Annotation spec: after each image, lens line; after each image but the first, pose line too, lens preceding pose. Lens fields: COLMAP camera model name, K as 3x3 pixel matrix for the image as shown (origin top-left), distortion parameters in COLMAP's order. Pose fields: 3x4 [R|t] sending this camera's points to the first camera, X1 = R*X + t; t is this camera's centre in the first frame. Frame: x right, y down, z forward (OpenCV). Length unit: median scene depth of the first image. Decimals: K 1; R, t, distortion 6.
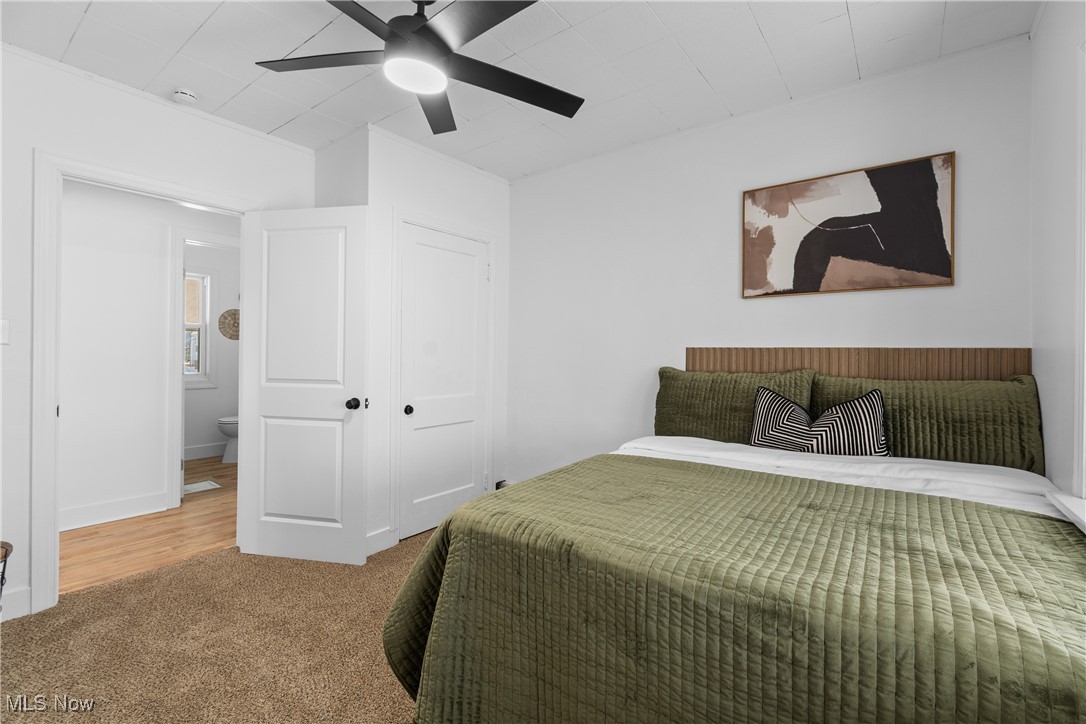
lens RADIAL K [[478.2, 0, 541.8], [0, 478.2, 355.5], [0, 0, 1]] dist [0.000370, -0.000536]
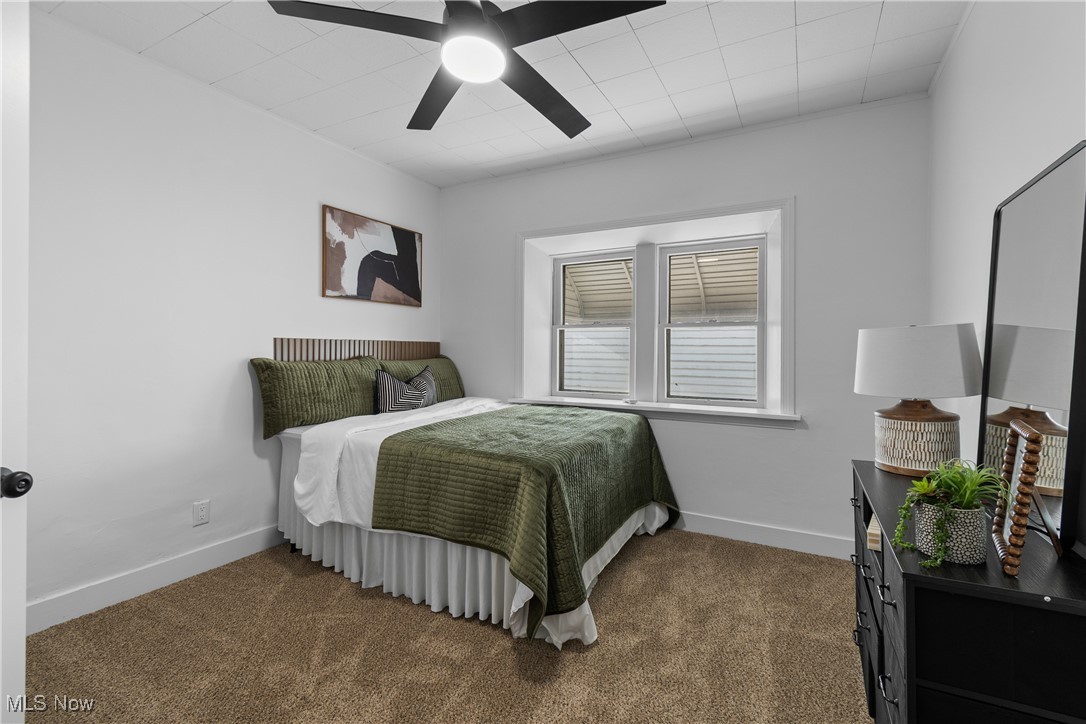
lens RADIAL K [[478.2, 0, 542.7], [0, 478.2, 352.6], [0, 0, 1]] dist [0.000370, -0.000536]
pose [[-0.145824, -0.013088, 0.989224, -0.838603], [0.003945, 0.999897, 0.013811, 0.001844], [-0.989303, 0.005916, -0.145757, 0.674643]]
